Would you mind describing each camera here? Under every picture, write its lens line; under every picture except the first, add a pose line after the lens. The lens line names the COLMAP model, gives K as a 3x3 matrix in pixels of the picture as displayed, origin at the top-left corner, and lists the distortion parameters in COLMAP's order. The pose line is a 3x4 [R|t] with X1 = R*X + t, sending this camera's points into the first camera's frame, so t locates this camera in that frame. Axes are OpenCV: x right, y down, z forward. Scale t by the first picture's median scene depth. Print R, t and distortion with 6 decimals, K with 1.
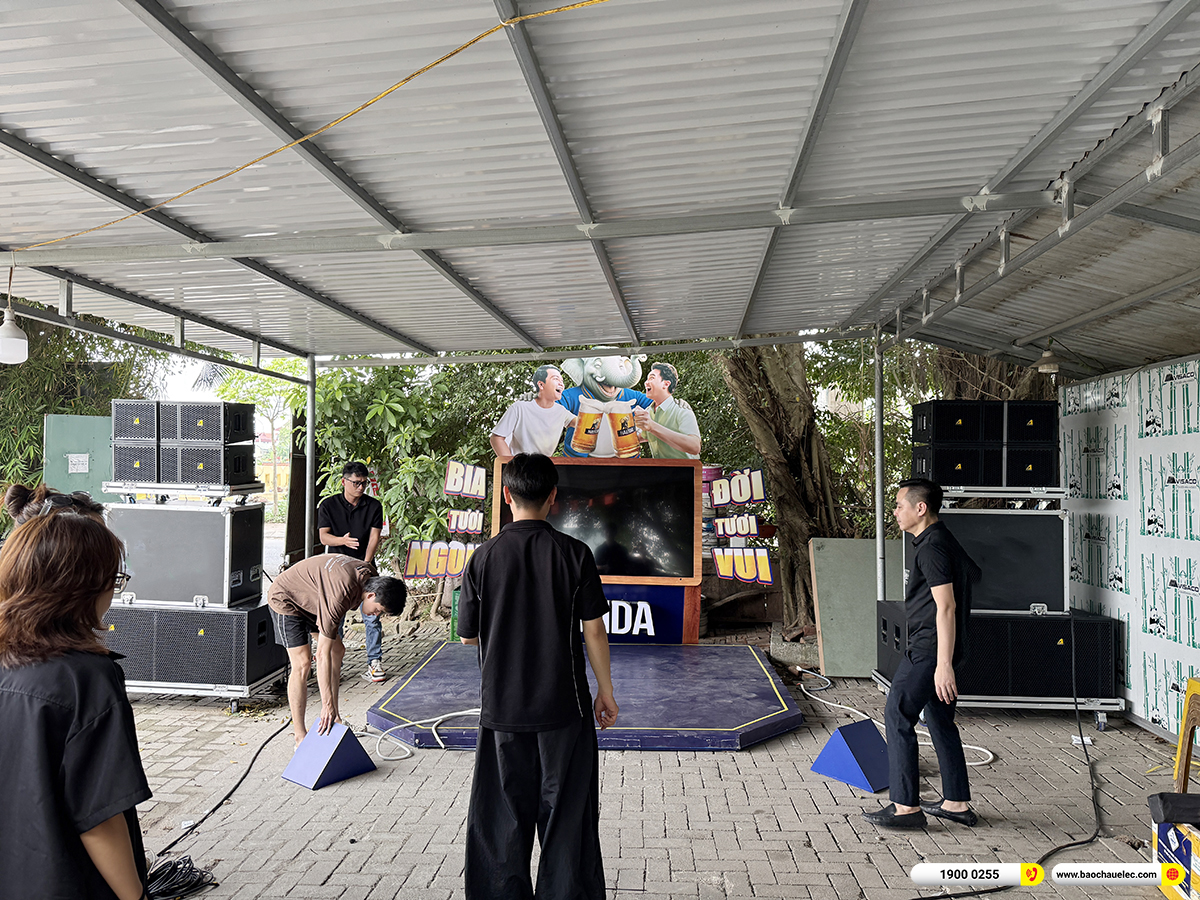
lens RADIAL K [[847.0, 0, 607.7], [0, 847.0, 447.4], [0, 0, 1]] dist [0.128942, -0.221441]
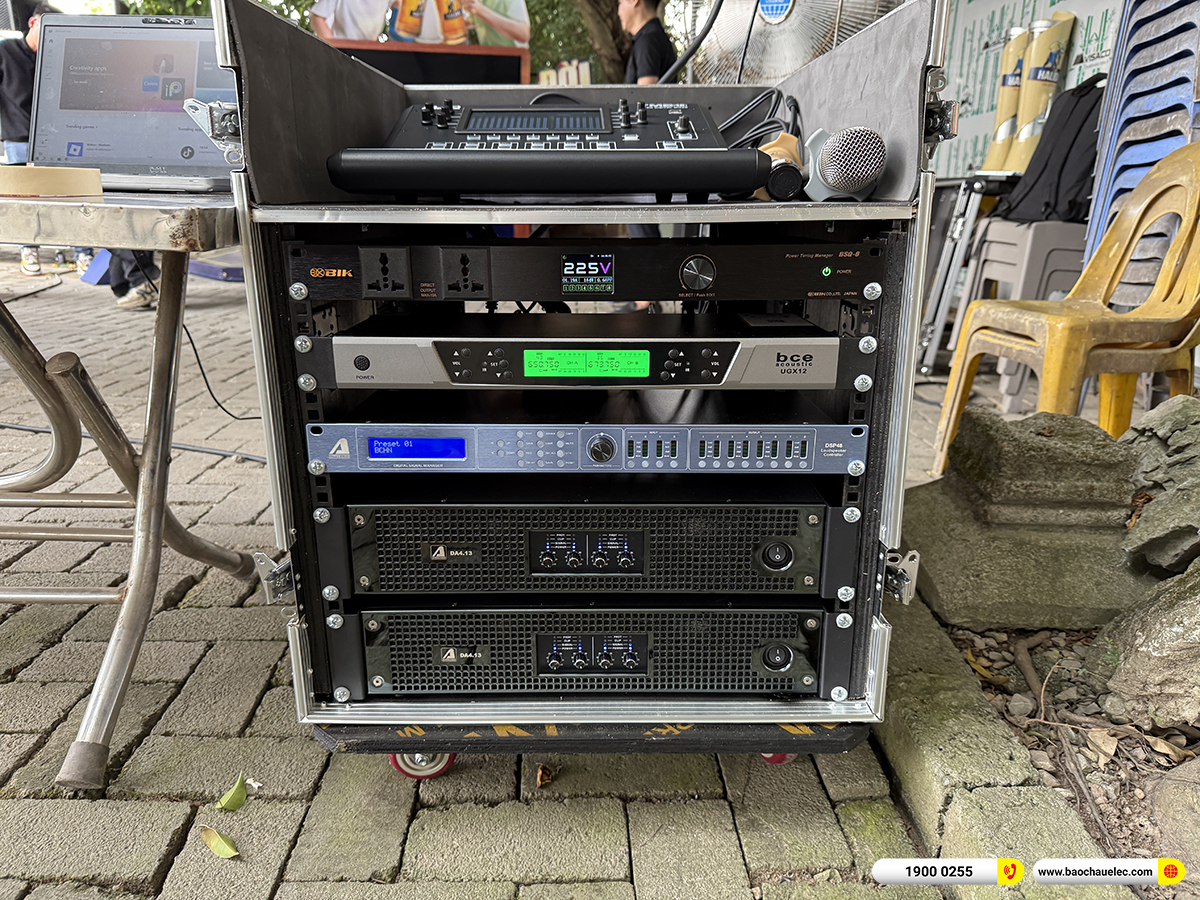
lens RADIAL K [[847.0, 0, 607.7], [0, 847.0, 447.4], [0, 0, 1]] dist [0.128942, -0.221441]
pose [[0.998161, 0.011012, 0.059604, 0.144758], [-0.028578, 0.952696, 0.302578, 0.147844], [-0.053453, -0.303725, 0.951259, -0.089479]]
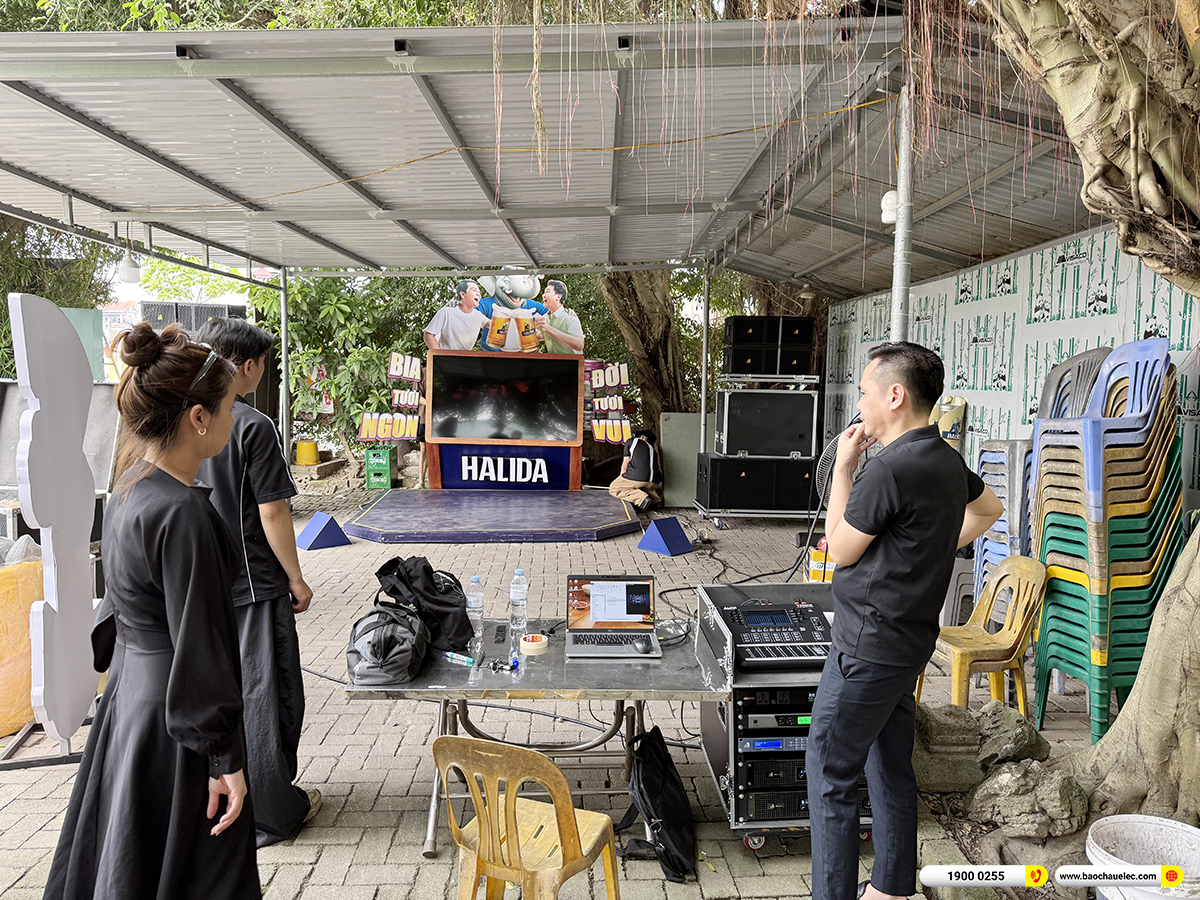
lens RADIAL K [[847.0, 0, 607.7], [0, 847.0, 447.4], [0, 0, 1]] dist [0.128942, -0.221441]
pose [[0.994934, 0.004896, 0.100412, 0.012797], [-0.016905, 0.992739, 0.119092, -0.000421], [-0.099100, -0.120186, 0.987793, -0.352439]]
